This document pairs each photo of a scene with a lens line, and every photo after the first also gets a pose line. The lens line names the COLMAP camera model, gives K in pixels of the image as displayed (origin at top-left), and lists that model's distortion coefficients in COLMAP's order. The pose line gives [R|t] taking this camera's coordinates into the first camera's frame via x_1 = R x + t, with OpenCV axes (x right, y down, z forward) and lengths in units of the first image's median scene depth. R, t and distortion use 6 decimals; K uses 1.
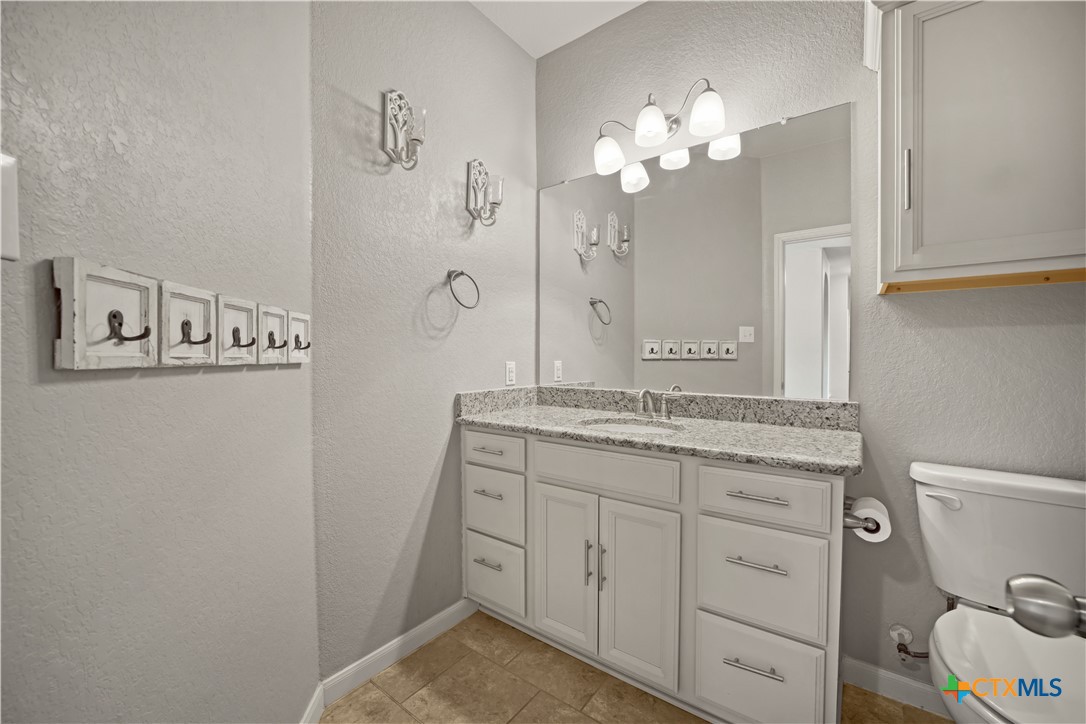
lens RADIAL K [[432.5, 0, 541.5], [0, 432.5, 360.4], [0, 0, 1]] dist [-0.016674, 0.004264]
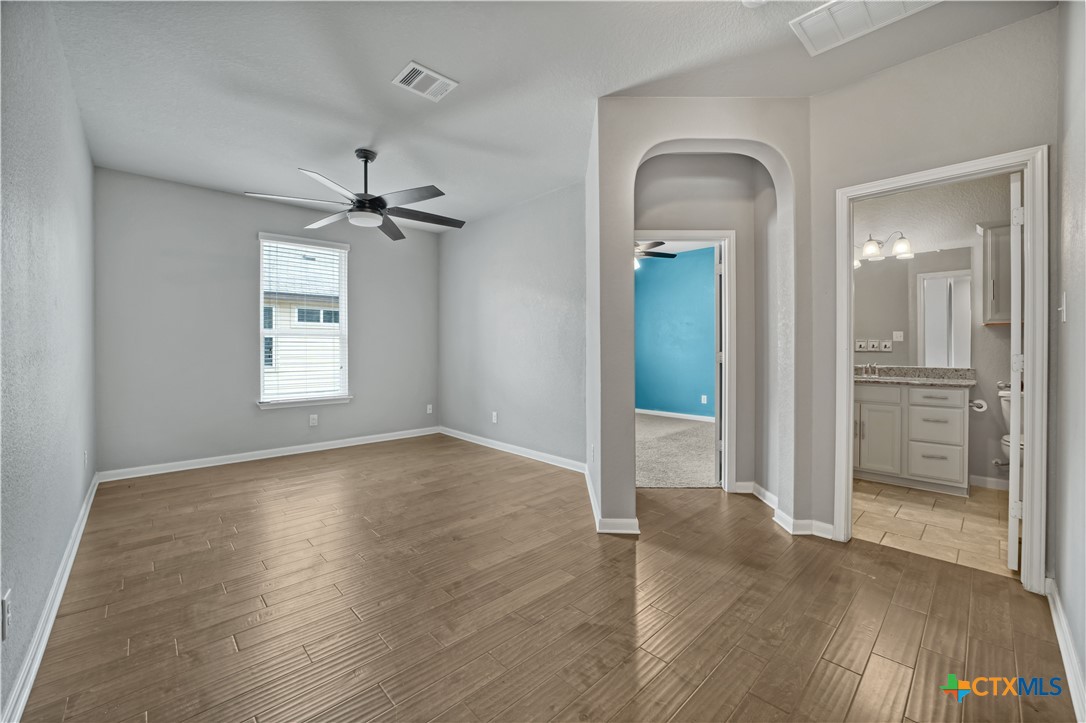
lens RADIAL K [[432.5, 0, 538.1], [0, 432.5, 345.4], [0, 0, 1]] dist [-0.016674, 0.004264]
pose [[0.984931, 0.002895, -0.172926, -1.264667], [-0.006075, 0.999822, -0.017859, 0.023704], [0.172843, 0.018640, 0.984773, -1.786627]]
